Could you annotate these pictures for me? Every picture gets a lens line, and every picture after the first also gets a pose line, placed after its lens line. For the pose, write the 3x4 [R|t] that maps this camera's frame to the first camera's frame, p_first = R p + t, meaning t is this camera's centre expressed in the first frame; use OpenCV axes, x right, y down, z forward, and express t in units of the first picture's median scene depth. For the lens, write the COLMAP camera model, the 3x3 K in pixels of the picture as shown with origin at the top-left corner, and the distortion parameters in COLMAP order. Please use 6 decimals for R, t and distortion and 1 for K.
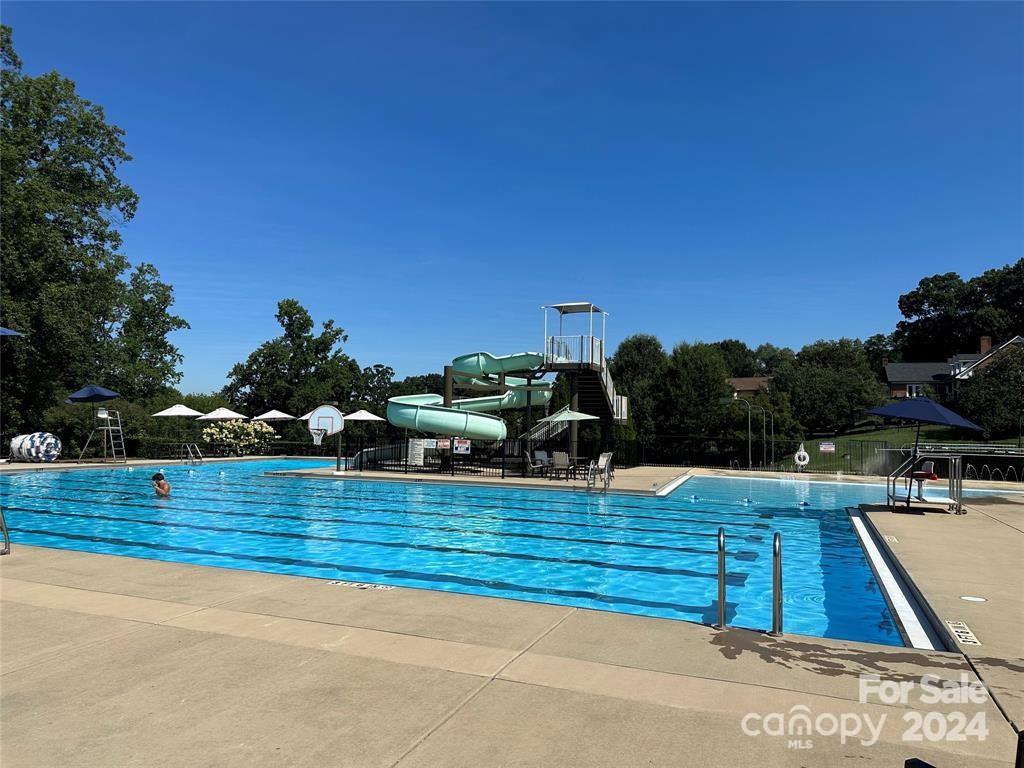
lens RADIAL K [[721.3, 0, 512.0], [0, 721.3, 384.0], [0, 0, 1]] dist [0.053983, 0.000169]
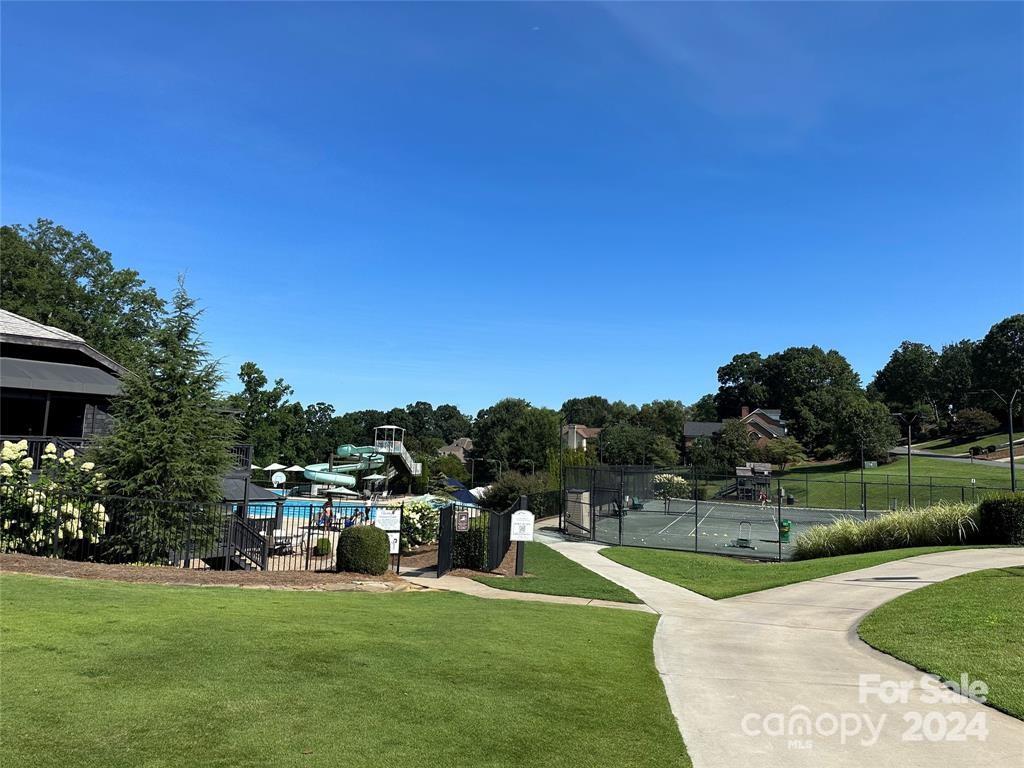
lens RADIAL K [[706.1, 0, 515.1], [0, 706.1, 369.7], [0, 0, 1]] dist [0.088914, -0.000563]
pose [[0.996762, 0.029018, 0.074989, 0.076260], [-0.024839, 0.998118, -0.056074, -0.042141], [-0.076475, 0.054030, 0.995607, -0.325027]]
